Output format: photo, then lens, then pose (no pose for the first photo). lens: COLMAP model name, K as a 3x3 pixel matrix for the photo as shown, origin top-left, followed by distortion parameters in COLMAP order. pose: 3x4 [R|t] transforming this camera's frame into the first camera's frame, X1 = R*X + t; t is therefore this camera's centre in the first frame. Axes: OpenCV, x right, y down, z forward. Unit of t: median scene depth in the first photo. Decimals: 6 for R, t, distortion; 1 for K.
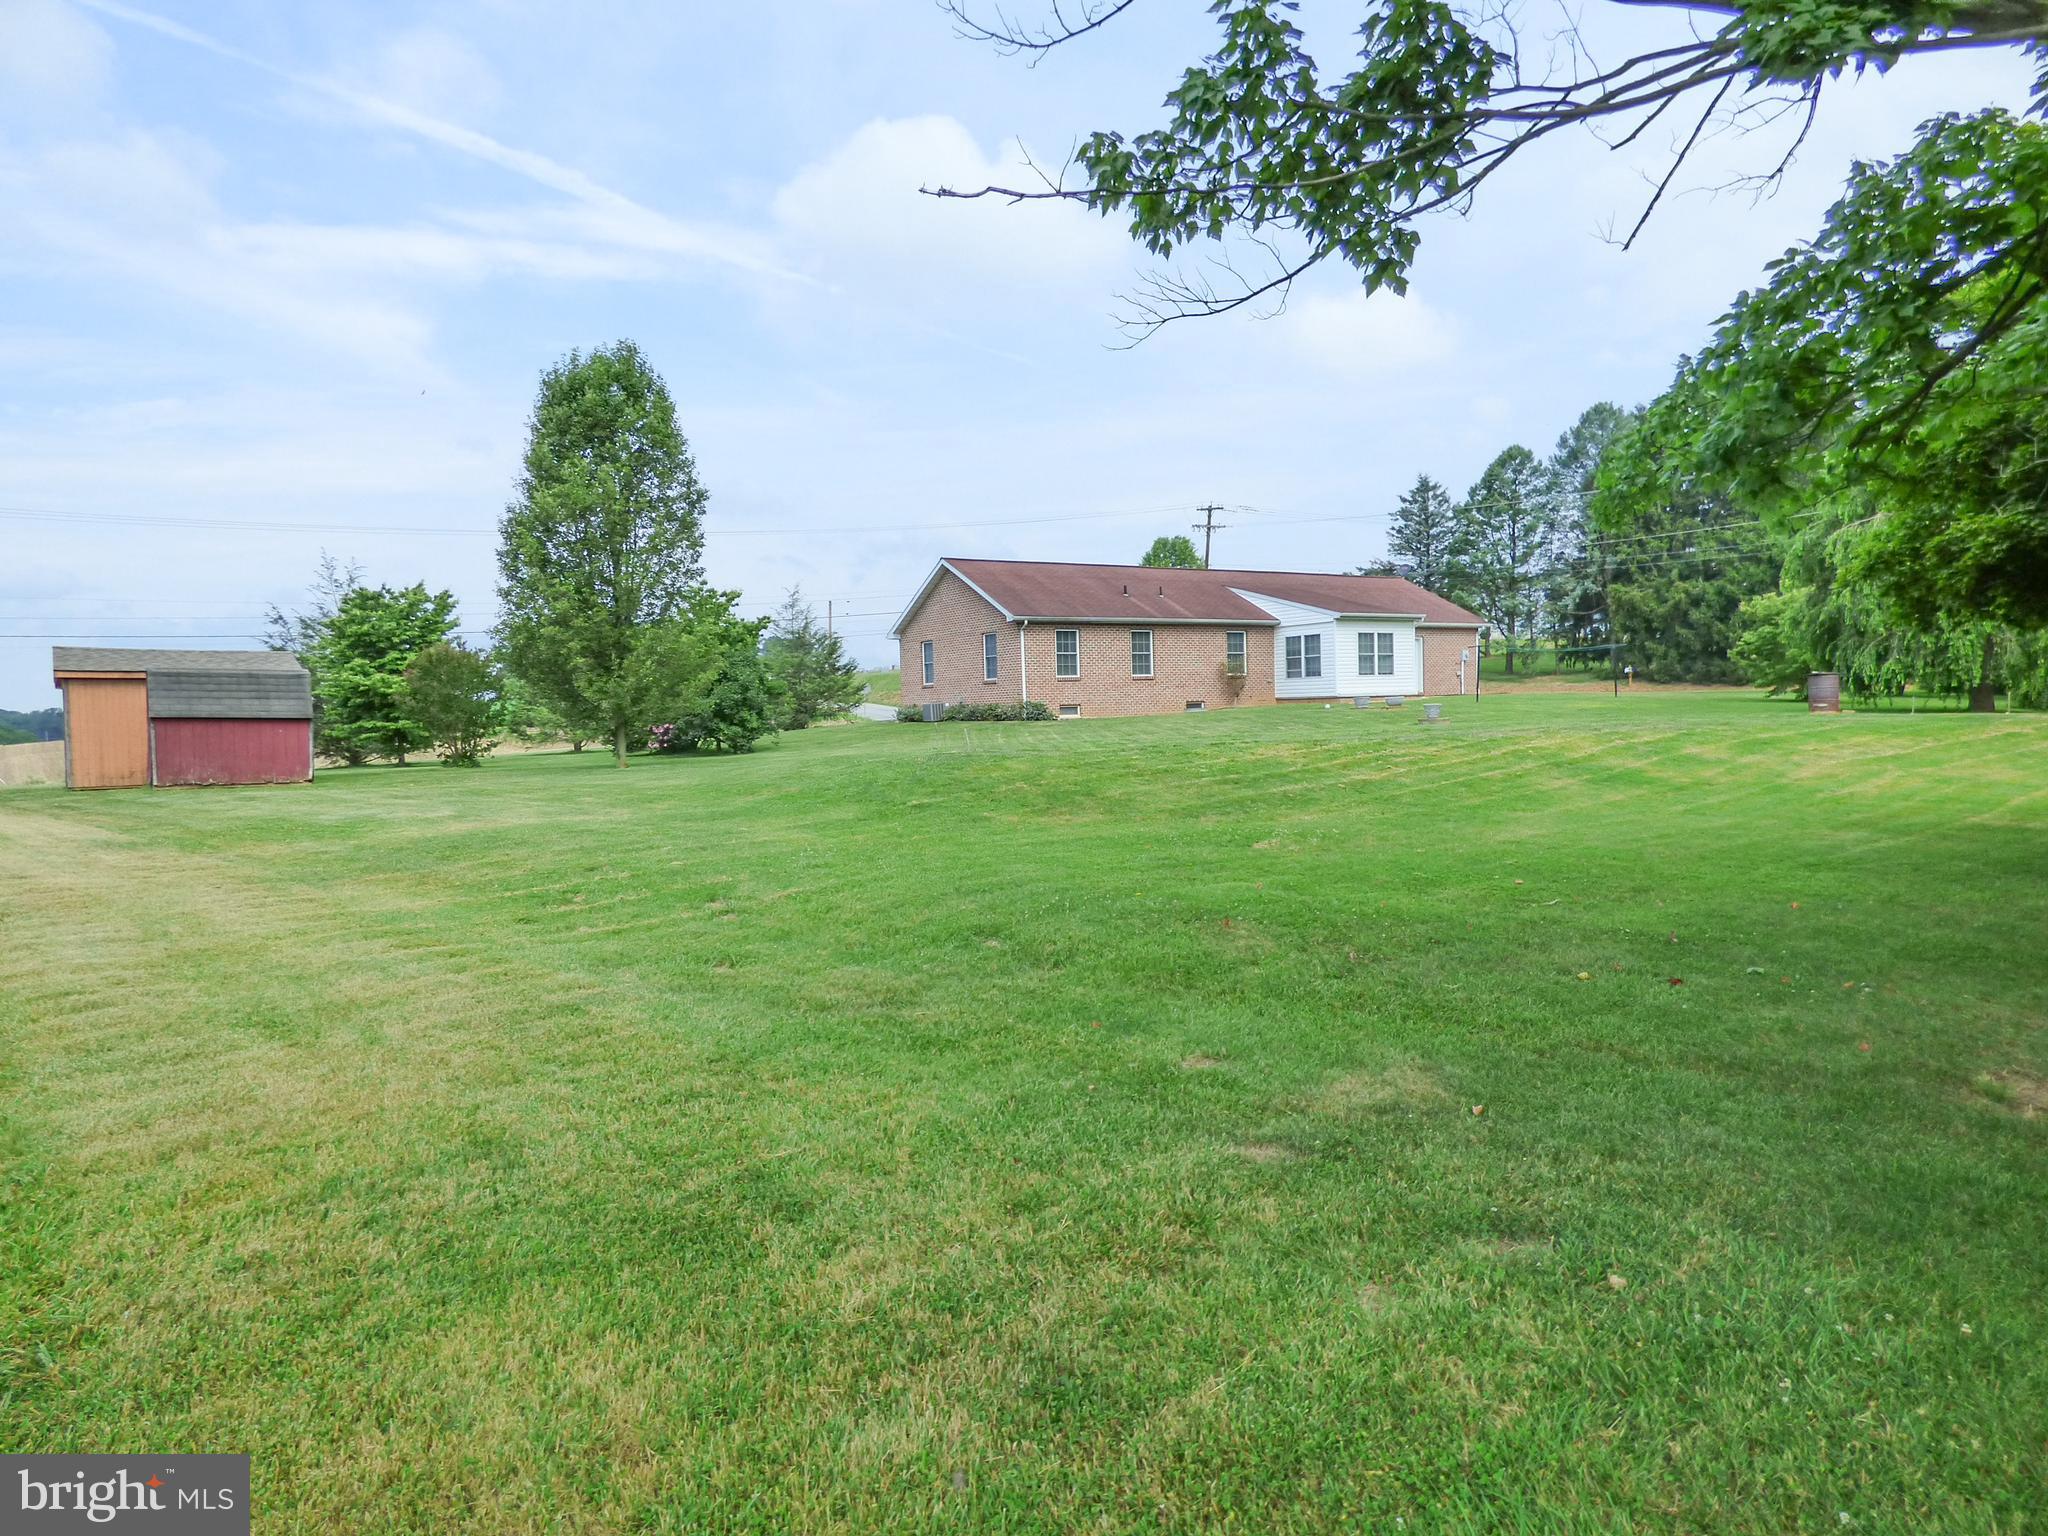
lens RADIAL K [[1223.4, 0, 1009.5], [0, 1223.4, 755.1], [0, 0, 1]] dist [-0.008727, 0.000358]
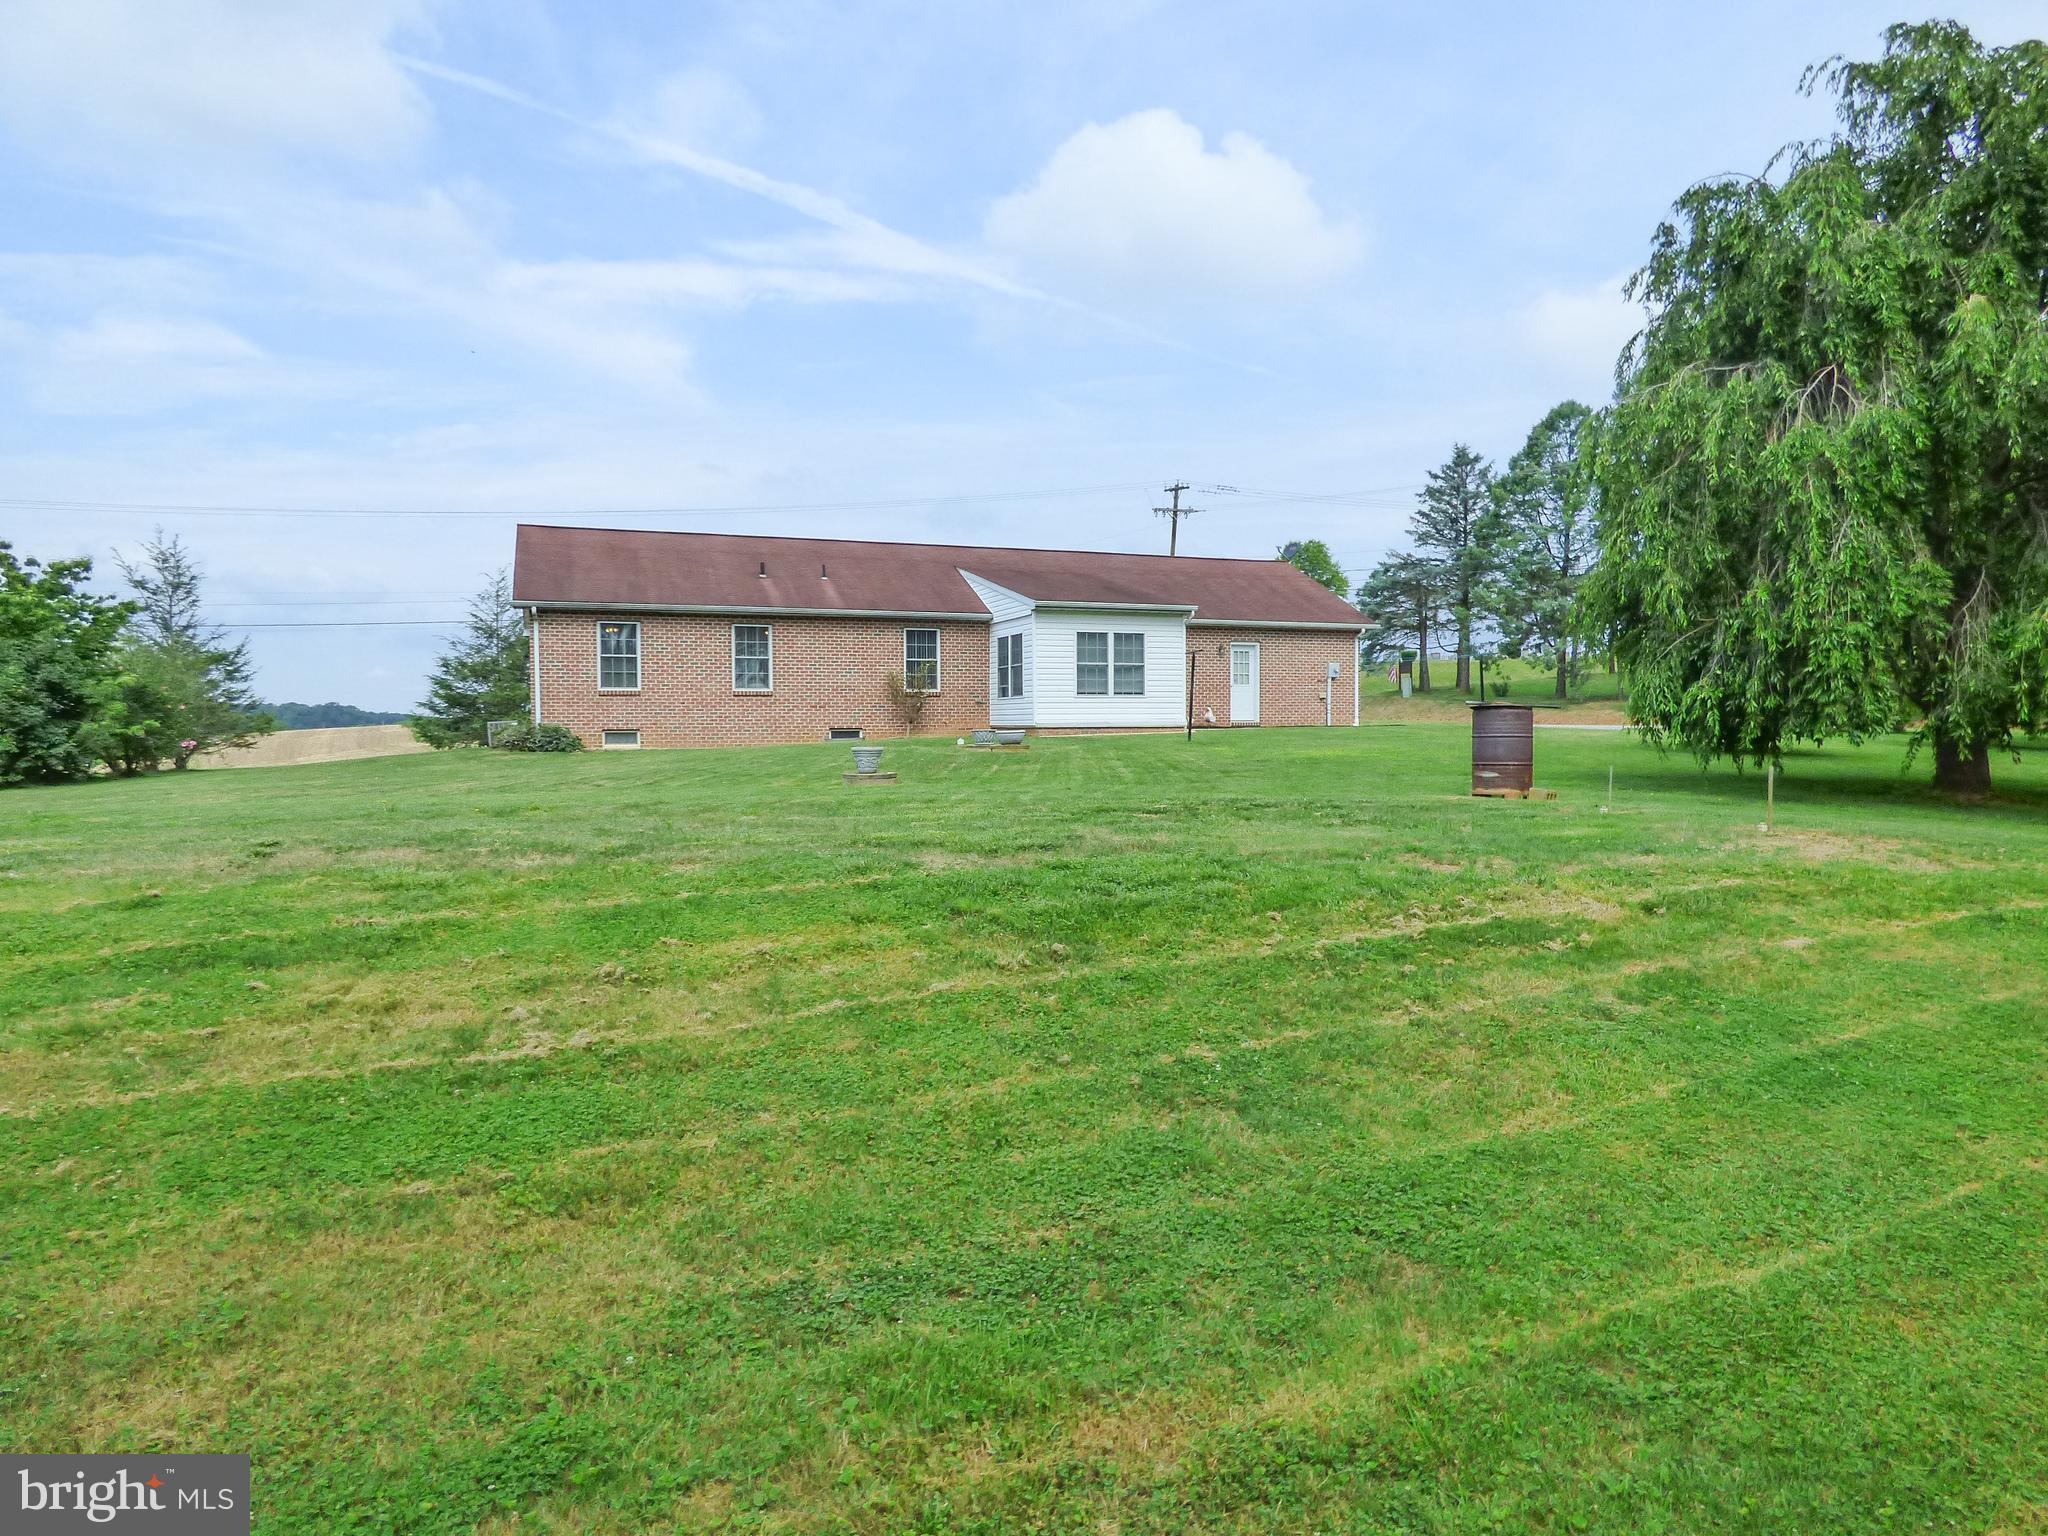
lens RADIAL K [[1223.4, 0, 1037.3], [0, 1223.4, 786.8], [0, 0, 1]] dist [-0.008727, 0.000358]
pose [[0.986549, 0.031041, -0.160493, 0.366997], [-0.028927, 0.999461, 0.015494, -0.023901], [0.160888, -0.010643, 0.986915, 0.321080]]
